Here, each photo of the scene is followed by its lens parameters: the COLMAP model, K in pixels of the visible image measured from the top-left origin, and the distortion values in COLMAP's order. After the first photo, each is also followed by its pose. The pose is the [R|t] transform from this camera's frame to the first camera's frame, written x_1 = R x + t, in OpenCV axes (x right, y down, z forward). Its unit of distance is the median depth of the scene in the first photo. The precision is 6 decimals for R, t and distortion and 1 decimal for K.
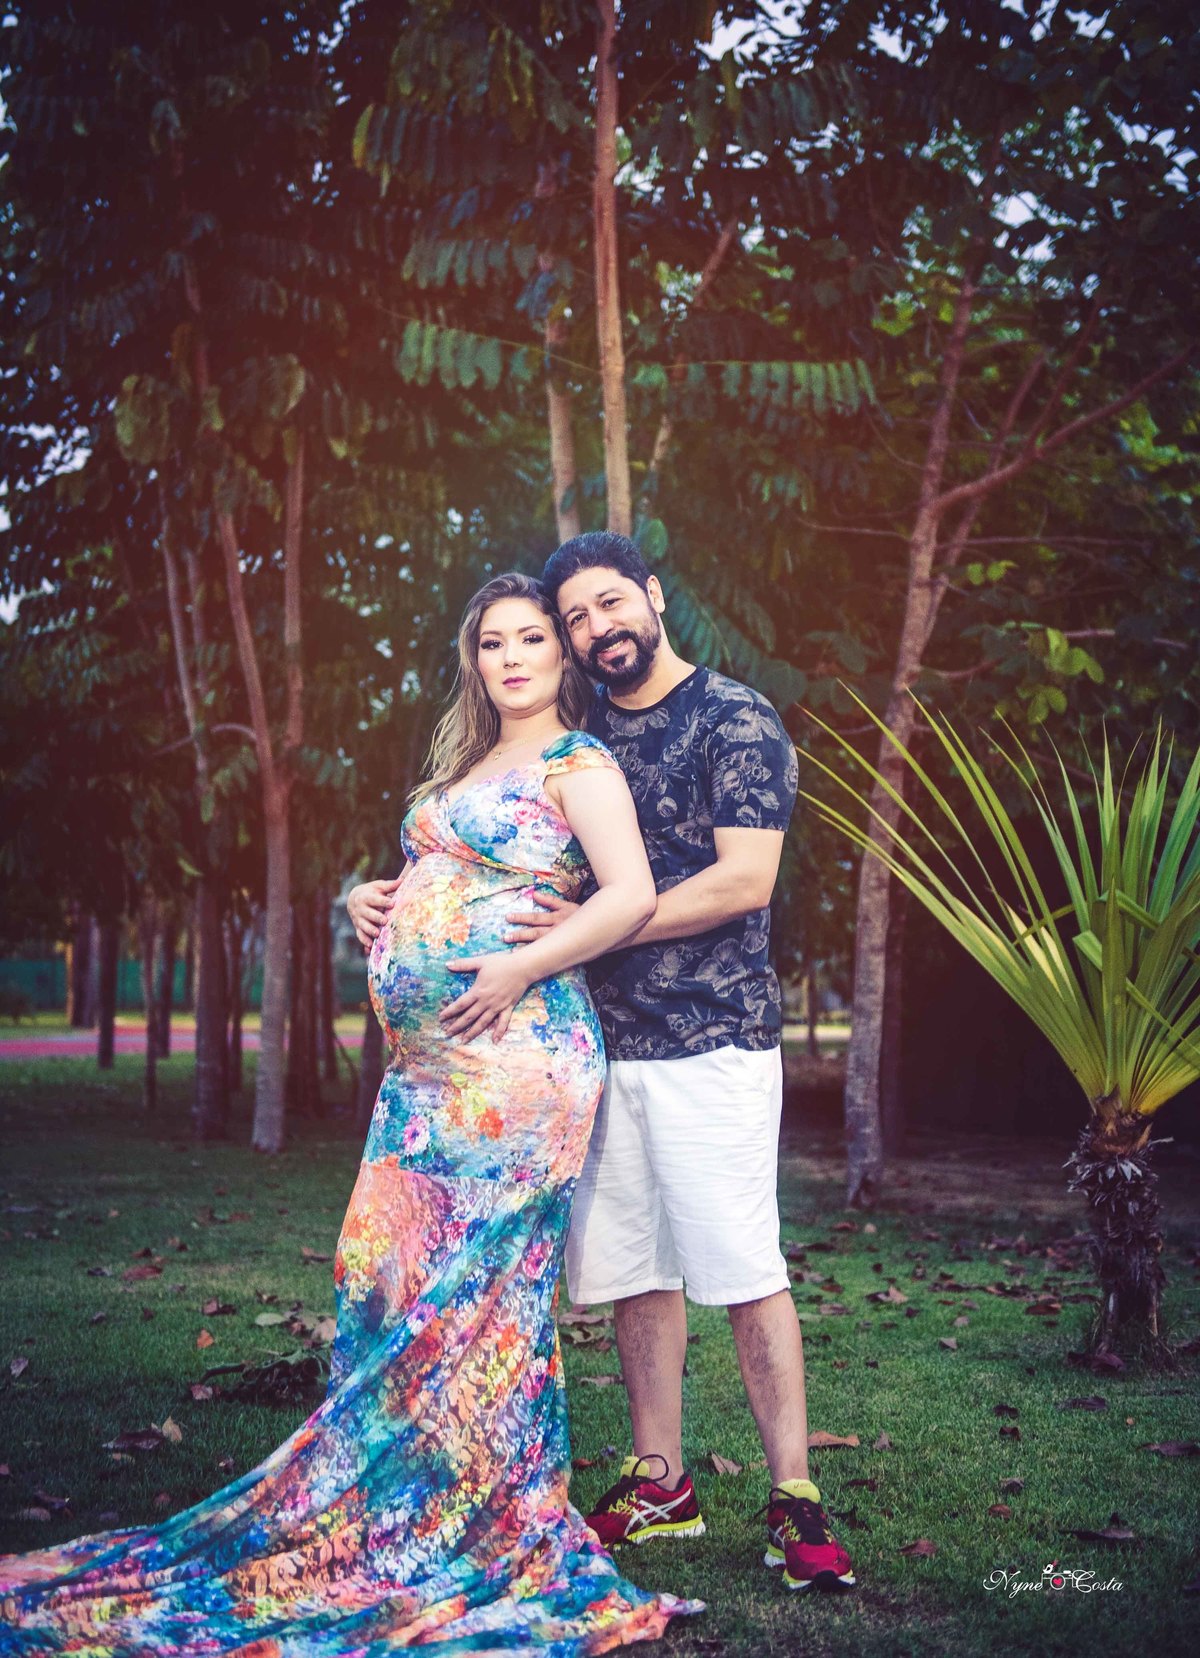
lens RADIAL K [[2732.4, 0, 600.0], [0, 2732.4, 829.0], [0, 0, 1]] dist [-0.022226, 0.028641]
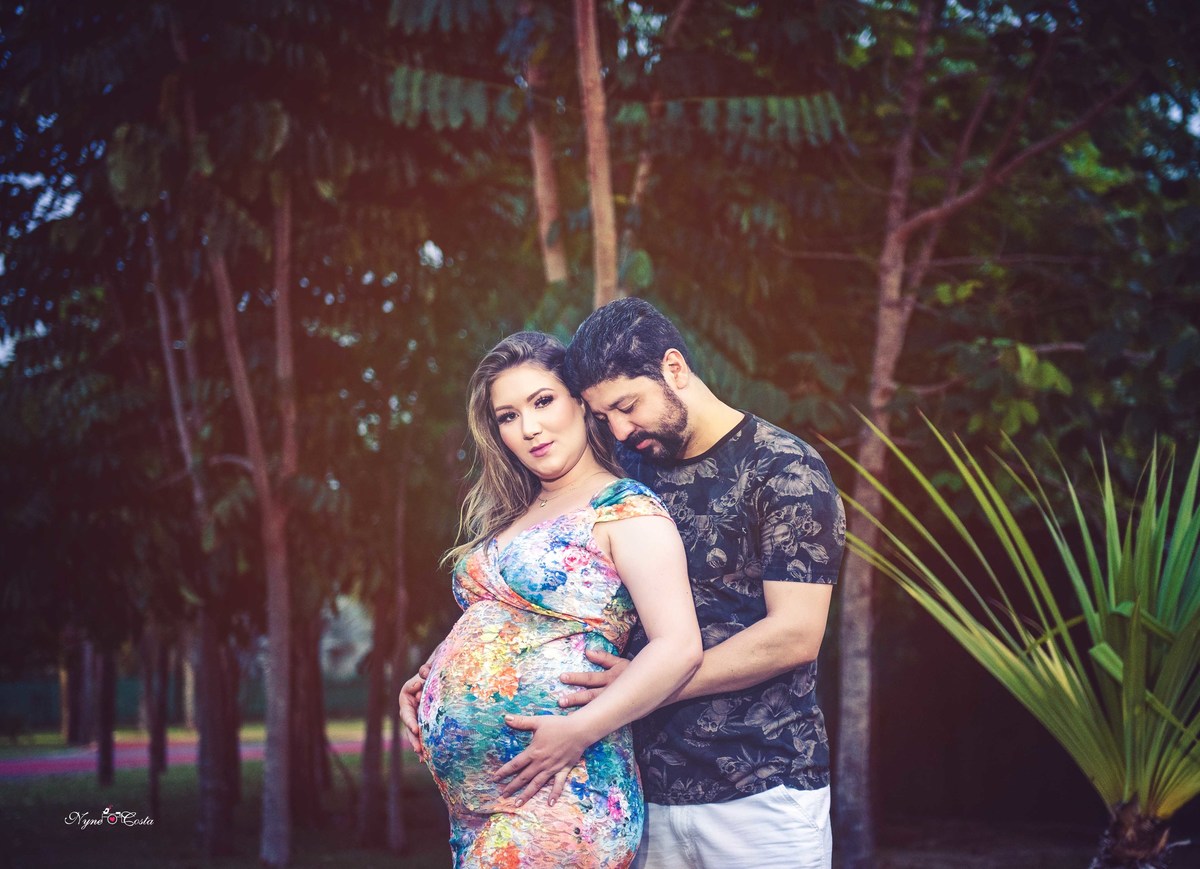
lens RADIAL K [[2227.2, 0, 600.0], [0, 2227.2, 434.5], [0, 0, 1]] dist [0.006130, -0.256476]
pose [[0.996557, -0.033992, 0.075628, -0.061164], [0.035319, 0.999244, -0.016270, -0.029659], [-0.075017, 0.018885, 0.997003, 0.152780]]
